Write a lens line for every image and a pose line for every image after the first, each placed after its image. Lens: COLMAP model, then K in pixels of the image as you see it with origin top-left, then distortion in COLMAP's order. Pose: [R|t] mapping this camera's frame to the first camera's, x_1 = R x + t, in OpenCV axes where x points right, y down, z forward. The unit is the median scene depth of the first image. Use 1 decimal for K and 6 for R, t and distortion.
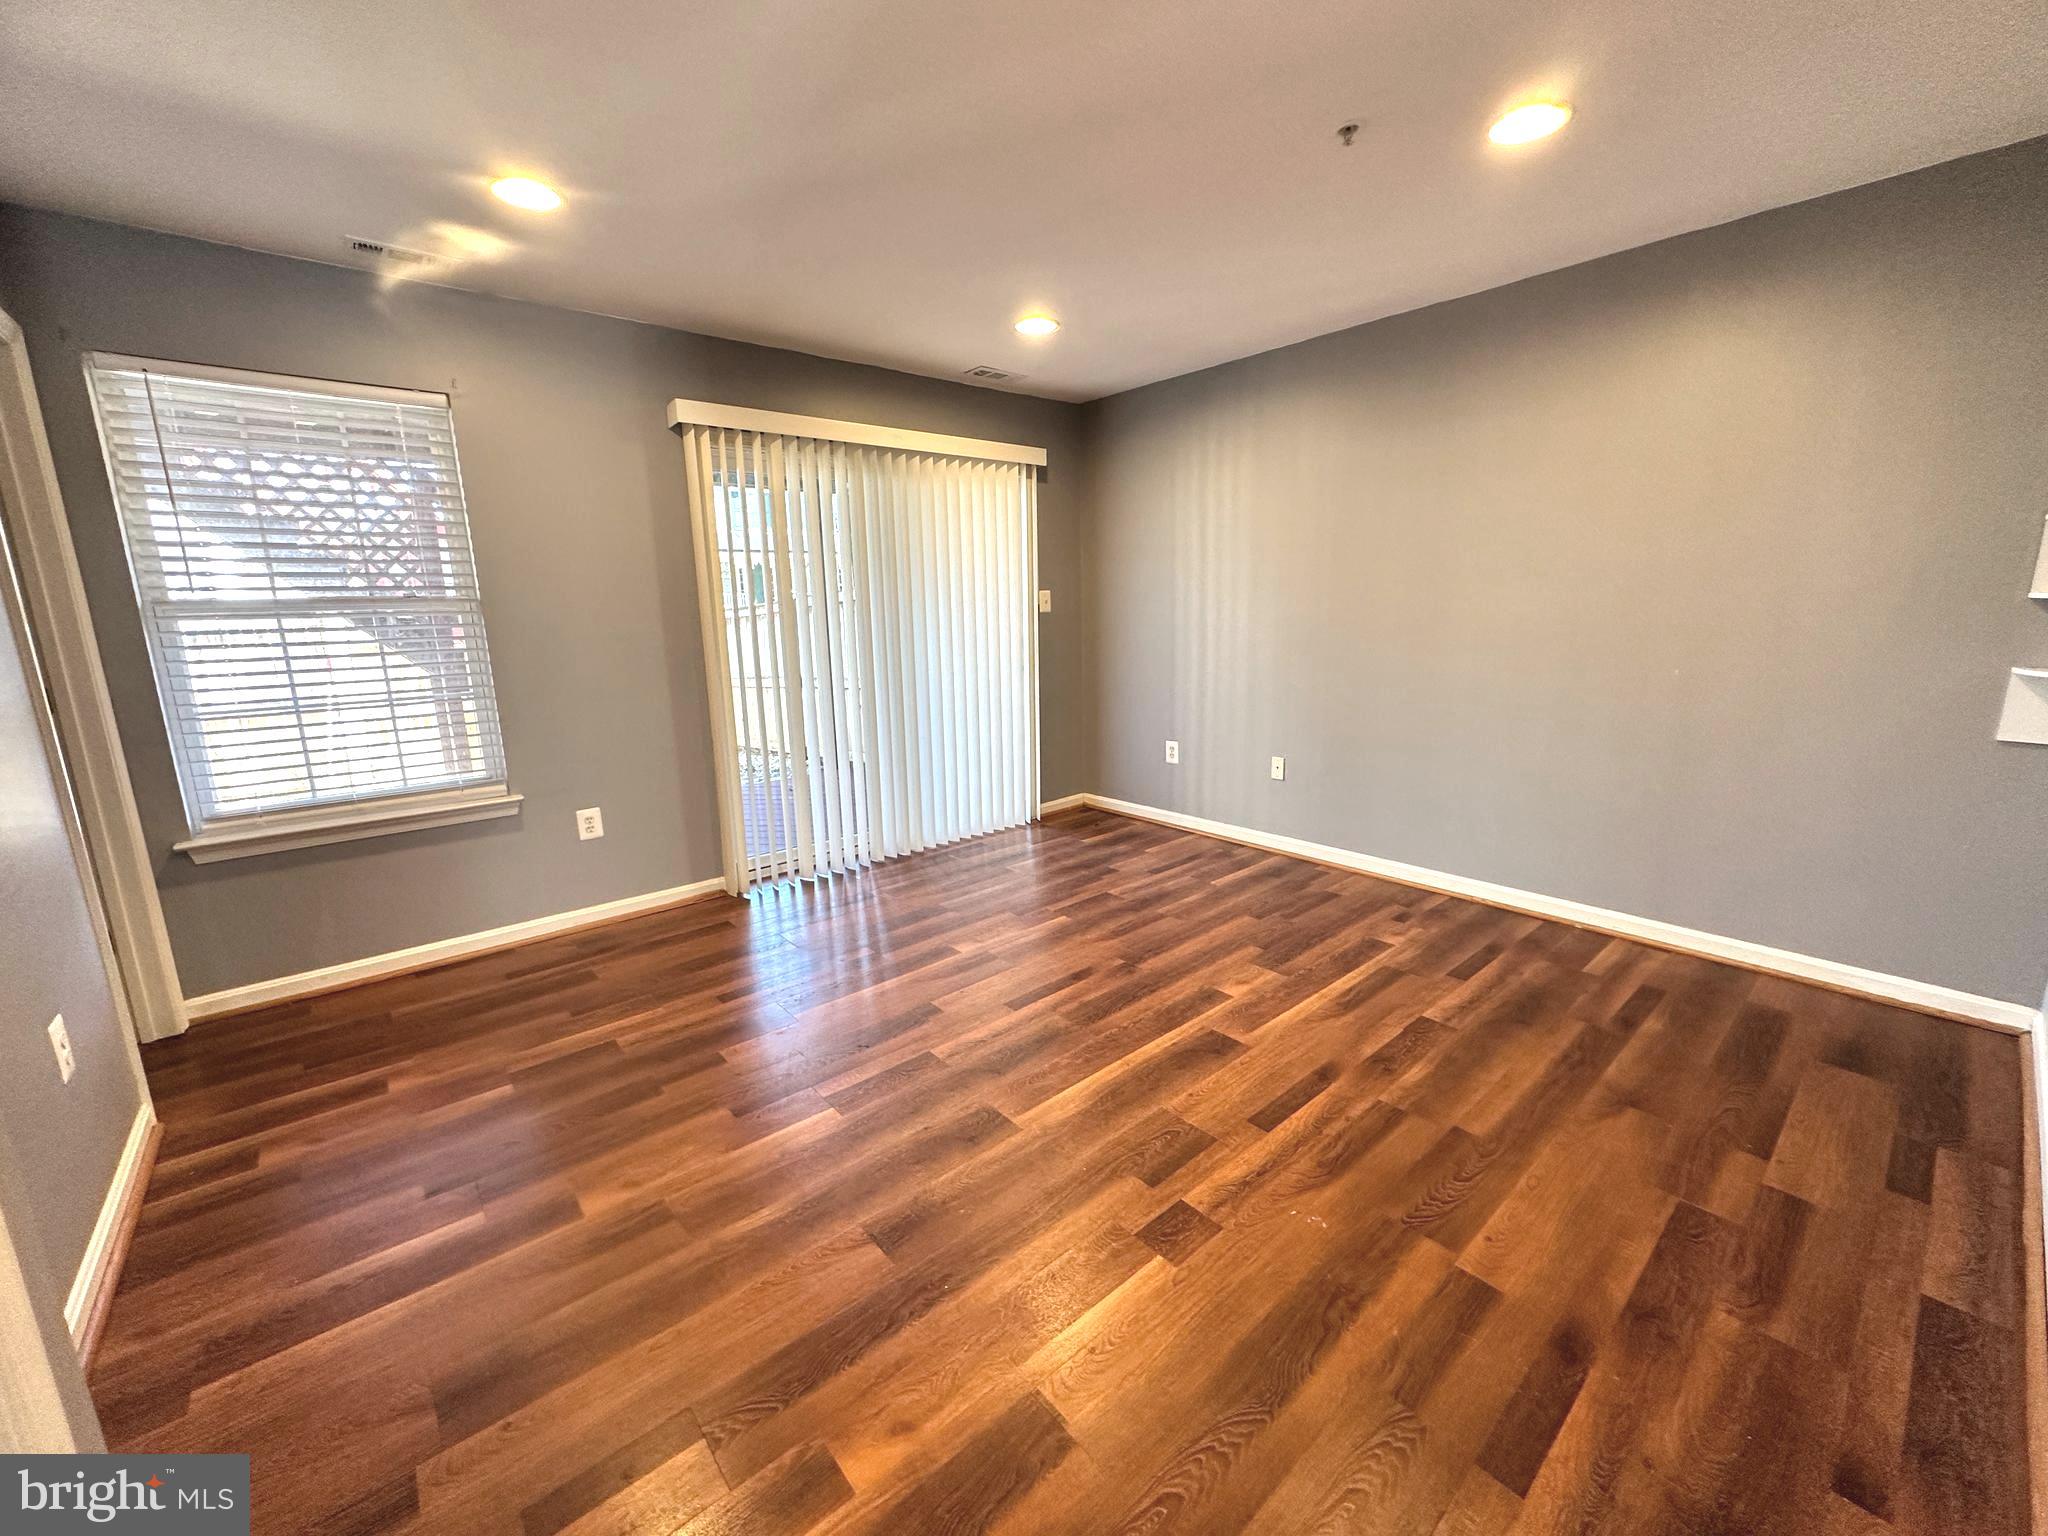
lens RADIAL K [[812.7, 0, 1024.0], [0, 812.7, 768.0], [0, 0, 1]] dist [-0.001434, 0.000032]
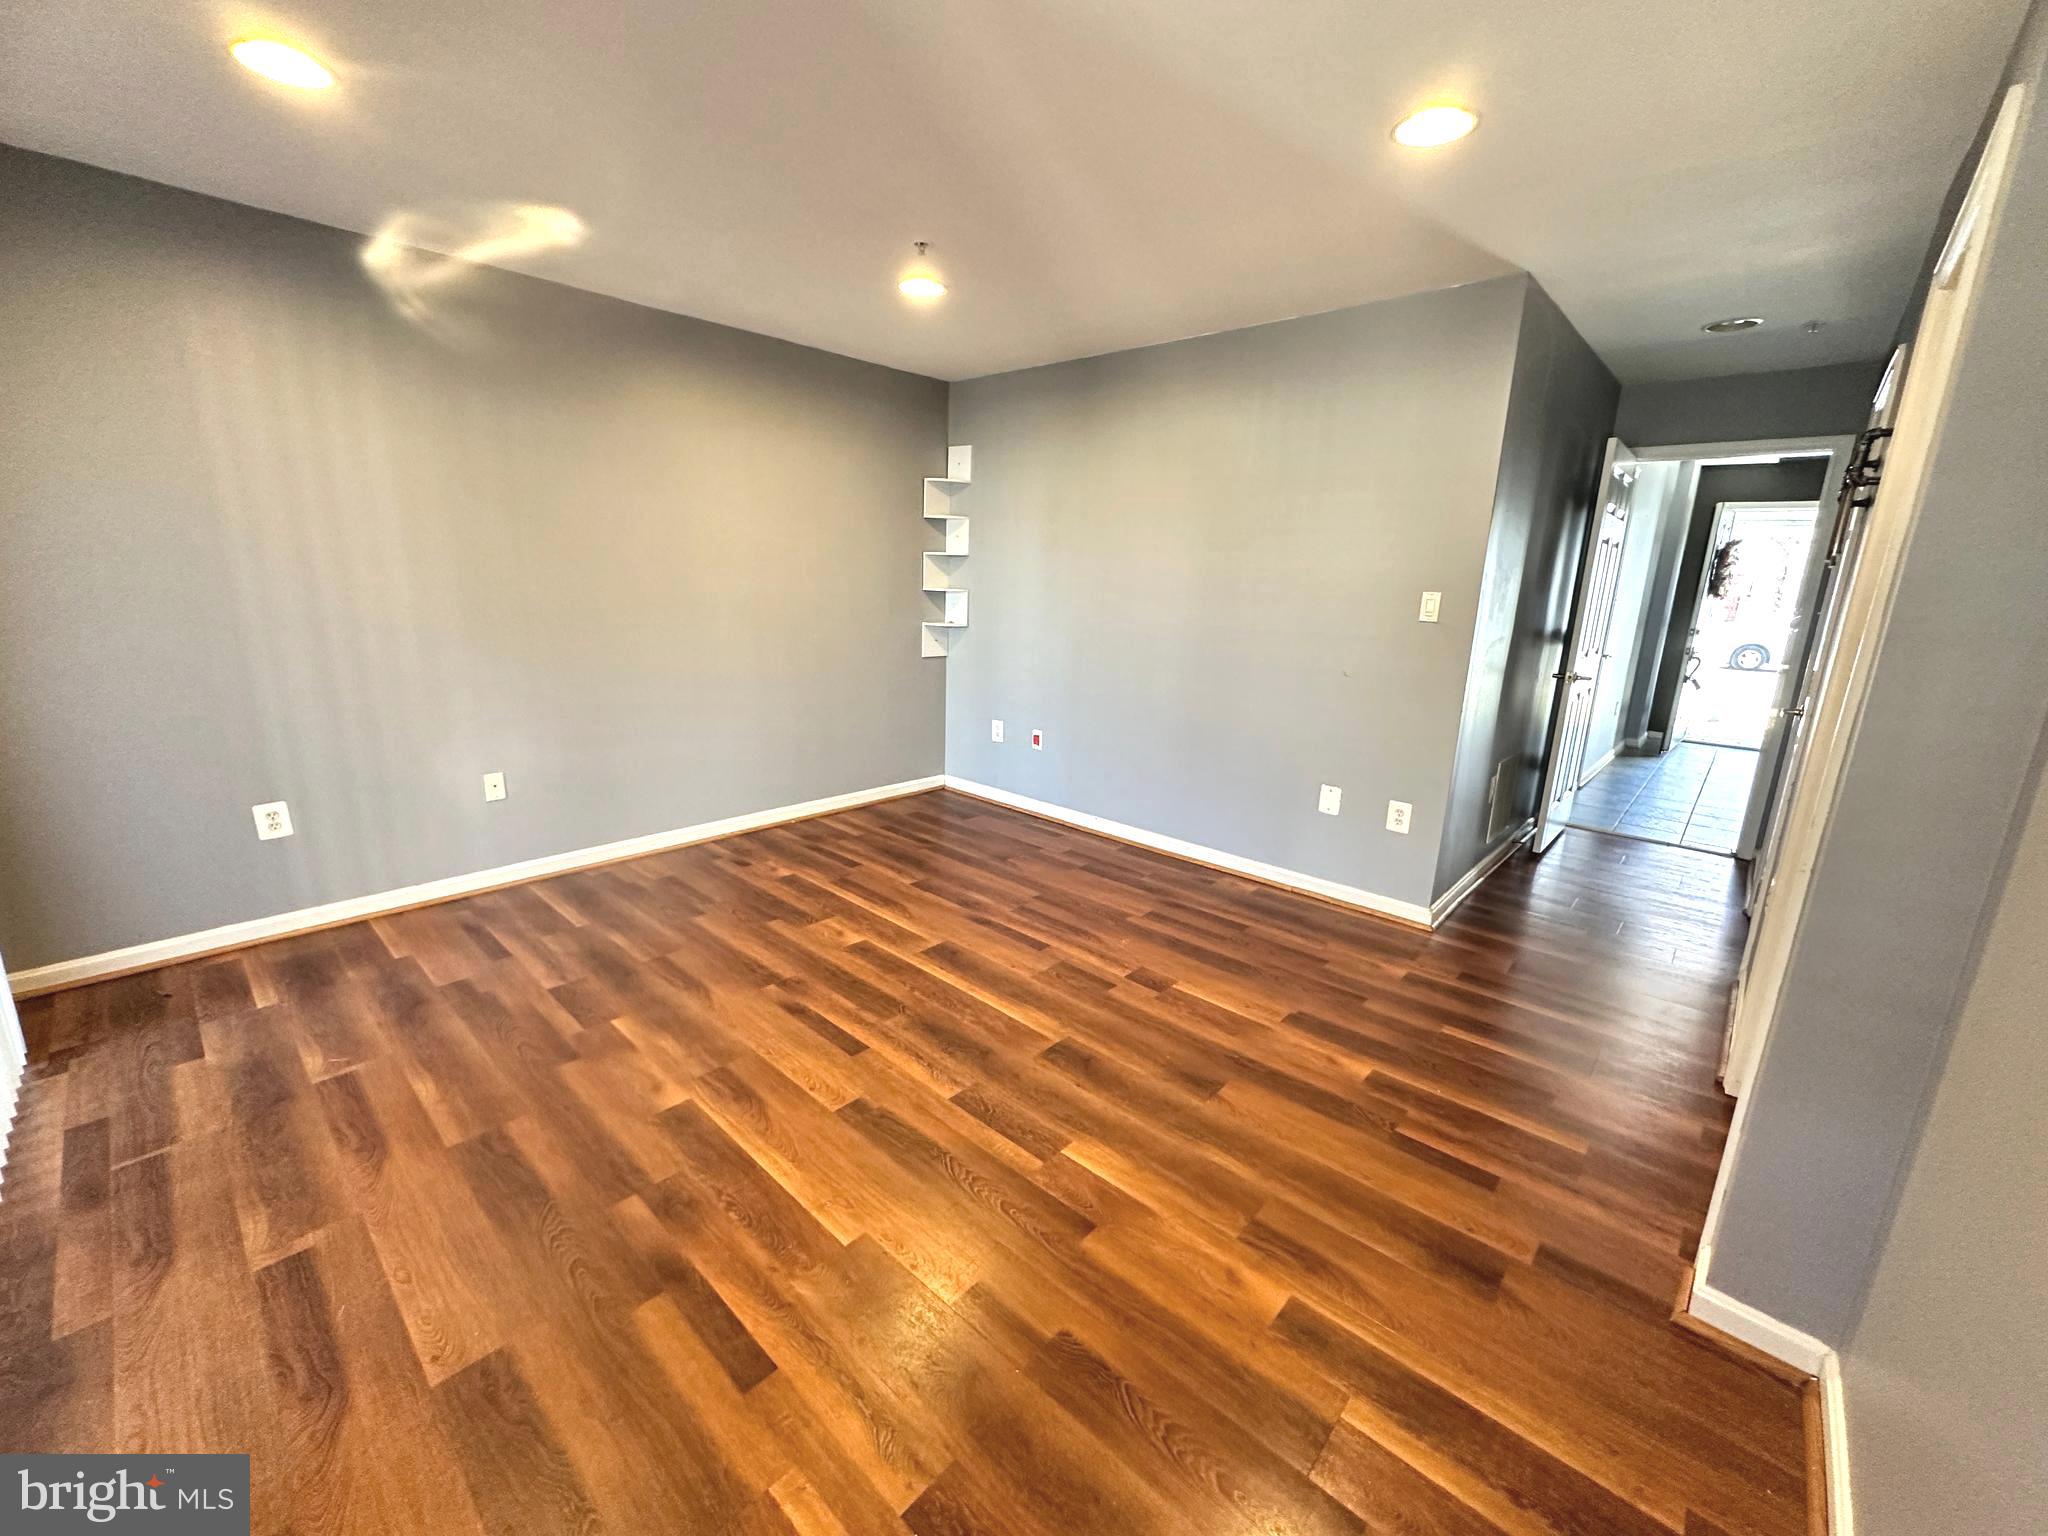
lens RADIAL K [[821.2, 0, 1024.0], [0, 821.2, 768.0], [0, 0, 1]] dist [-0.002870, -0.000328]
pose [[-0.124398, -0.213915, 0.968899, -0.850136], [0.173245, 0.956802, 0.233487, -0.182838], [-0.976991, 0.196902, -0.081964, 0.842376]]
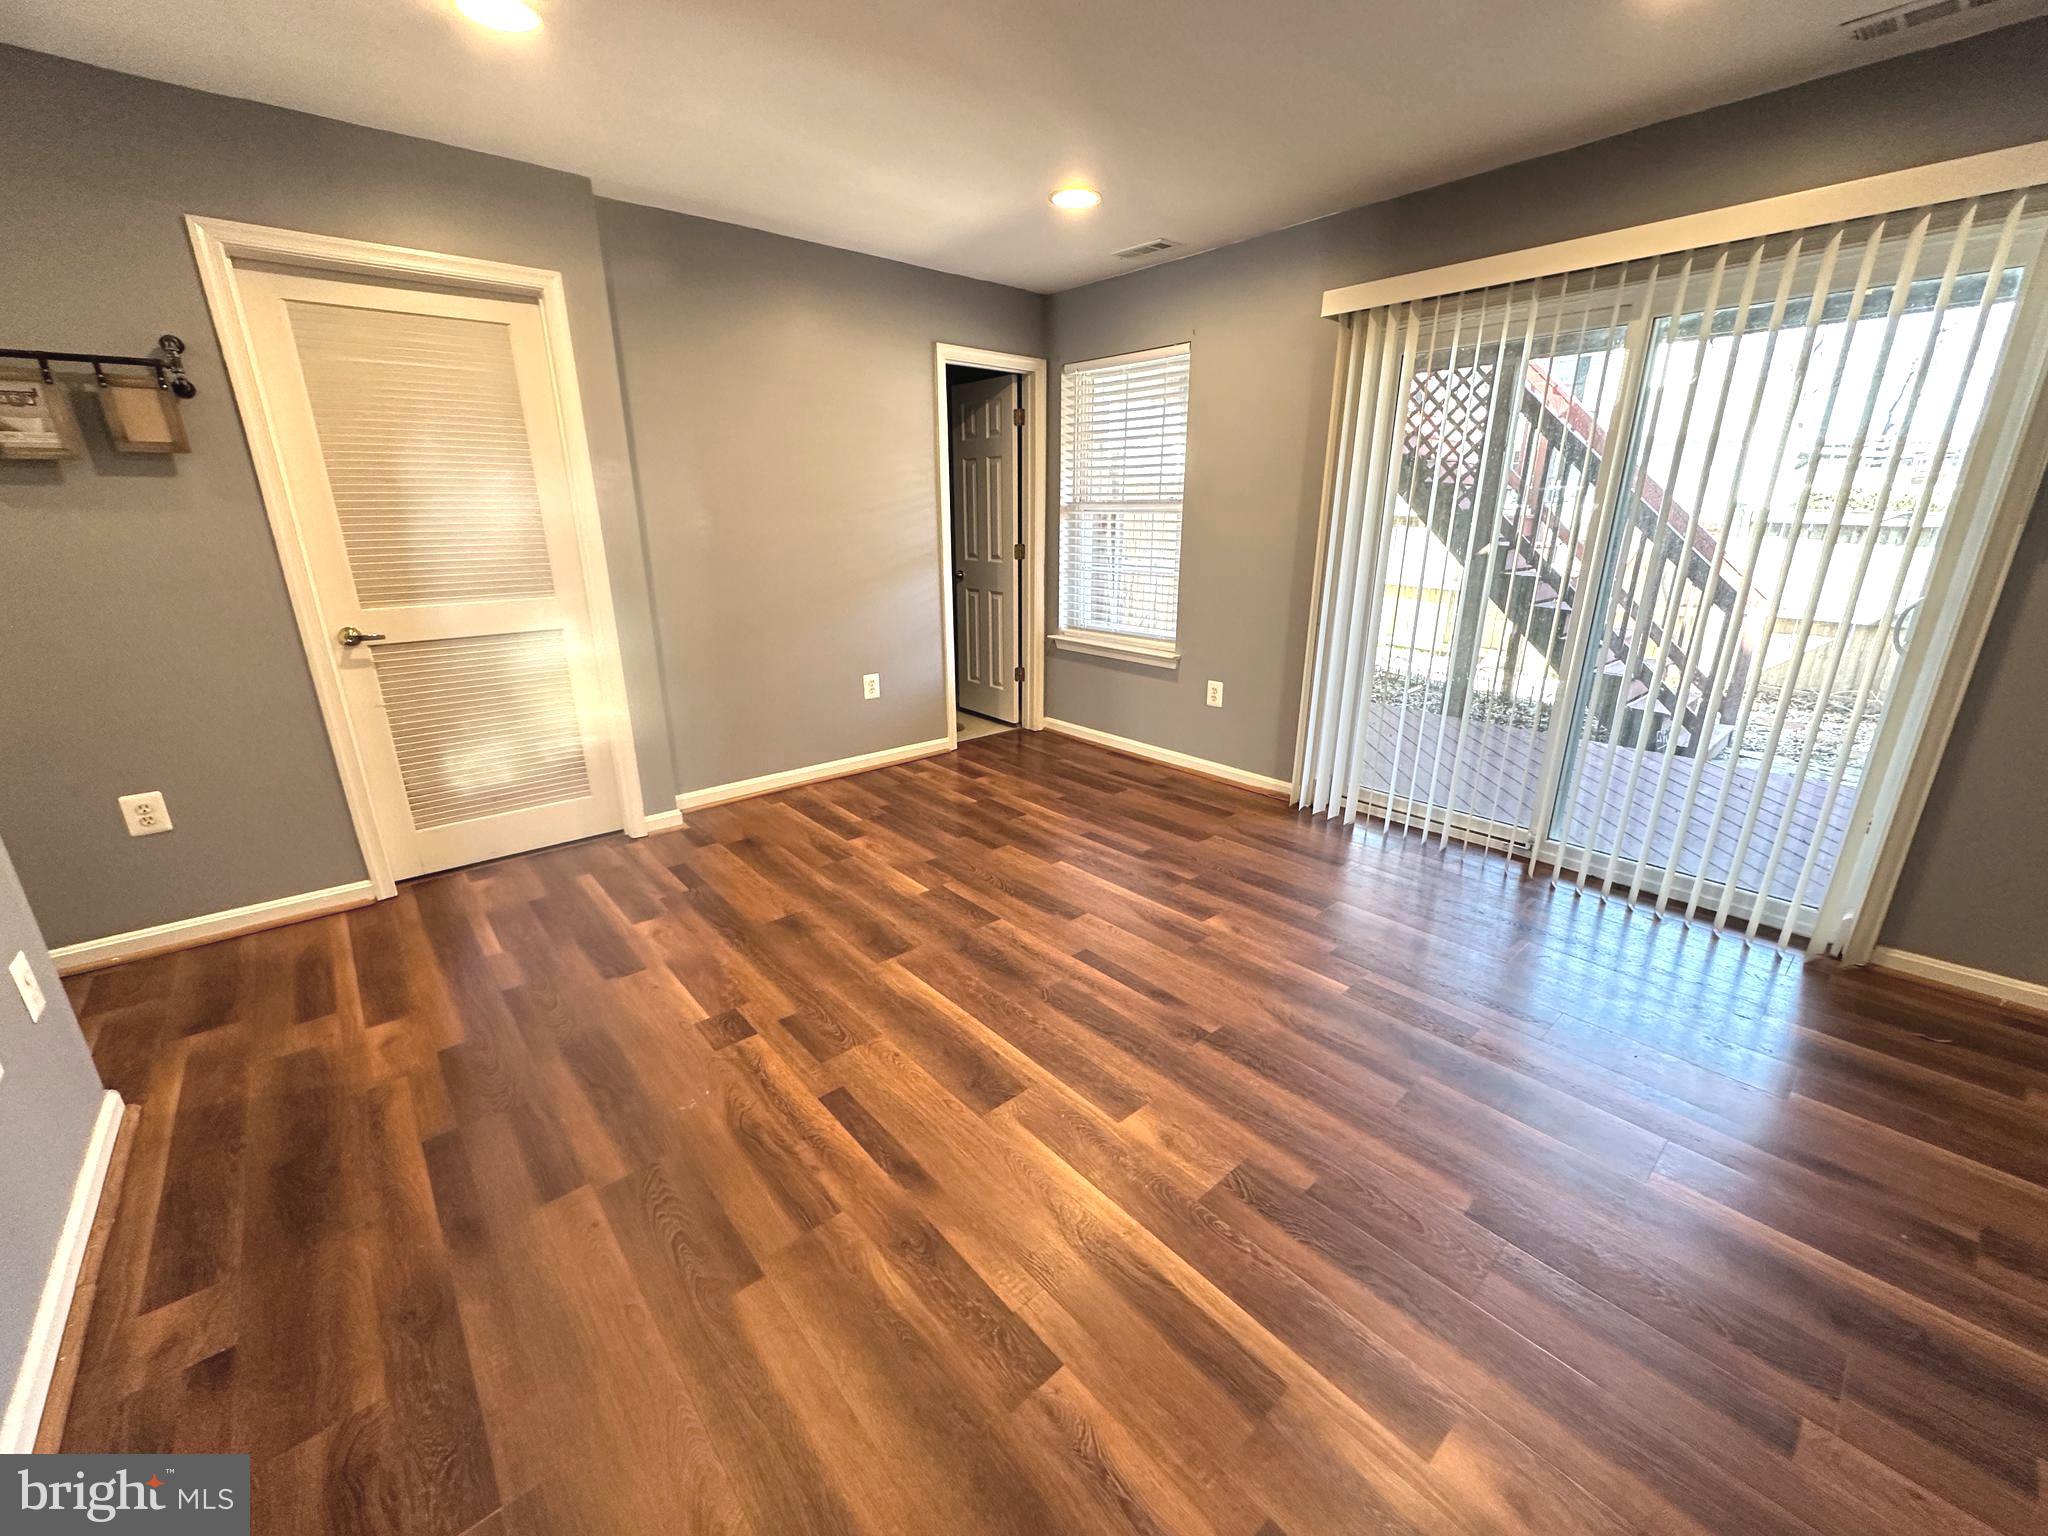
lens RADIAL K [[812.7, 0, 1024.0], [0, 812.7, 768.0], [0, 0, 1]] dist [-0.001434, 0.000032]
pose [[0.009998, 0.323681, -0.946114, 0.817815], [-0.197855, 0.928095, 0.315425, -0.195489], [0.980180, 0.184040, 0.073321, 0.831625]]
